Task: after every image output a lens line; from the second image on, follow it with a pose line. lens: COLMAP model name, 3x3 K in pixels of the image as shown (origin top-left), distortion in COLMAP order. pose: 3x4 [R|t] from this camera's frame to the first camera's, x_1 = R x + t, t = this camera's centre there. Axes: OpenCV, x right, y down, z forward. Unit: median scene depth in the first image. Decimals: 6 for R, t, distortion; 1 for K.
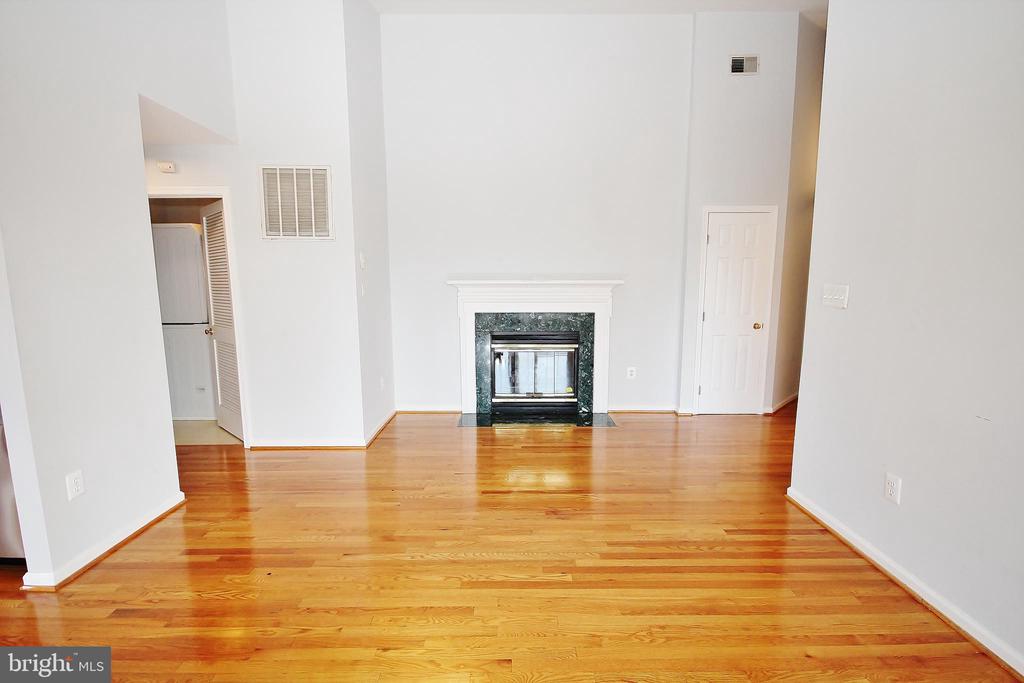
lens RADIAL K [[472.3, 0, 512.2], [0, 472.3, 350.4], [0, 0, 1]] dist [0.013268, -0.012350]
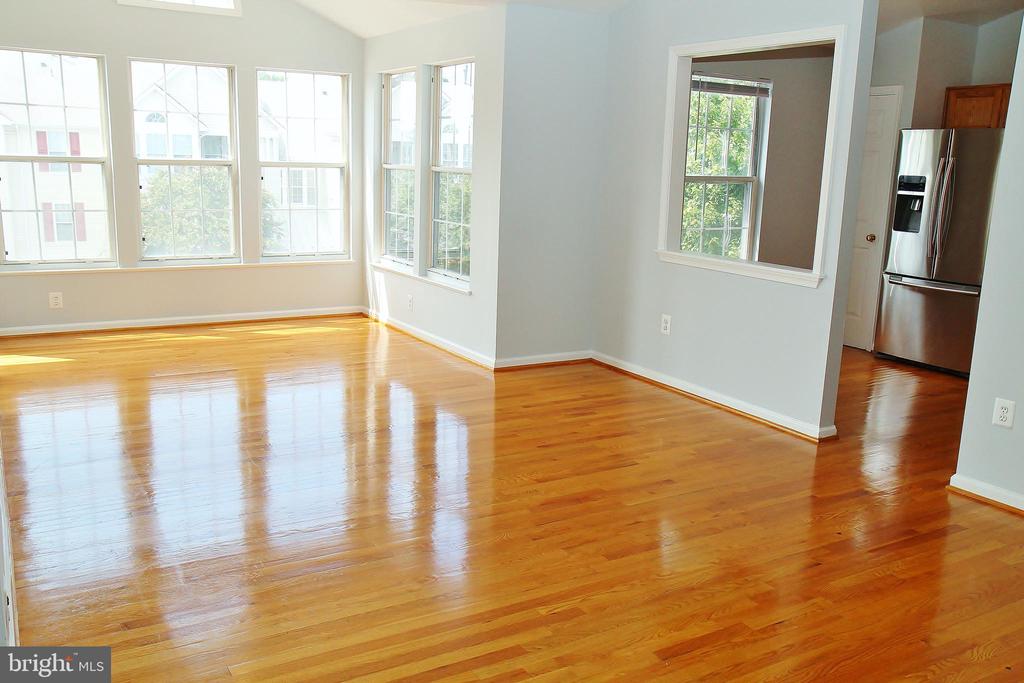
lens RADIAL K [[895.7, 0, 510.9], [0, 895.7, 344.7], [0, 0, 1]] dist [0.007199, 0.005985]
pose [[-0.859363, 0.075364, -0.505782, 0.469057], [-0.104844, 0.942101, 0.318517, -0.179420], [0.500502, 0.326750, -0.801705, 1.123215]]
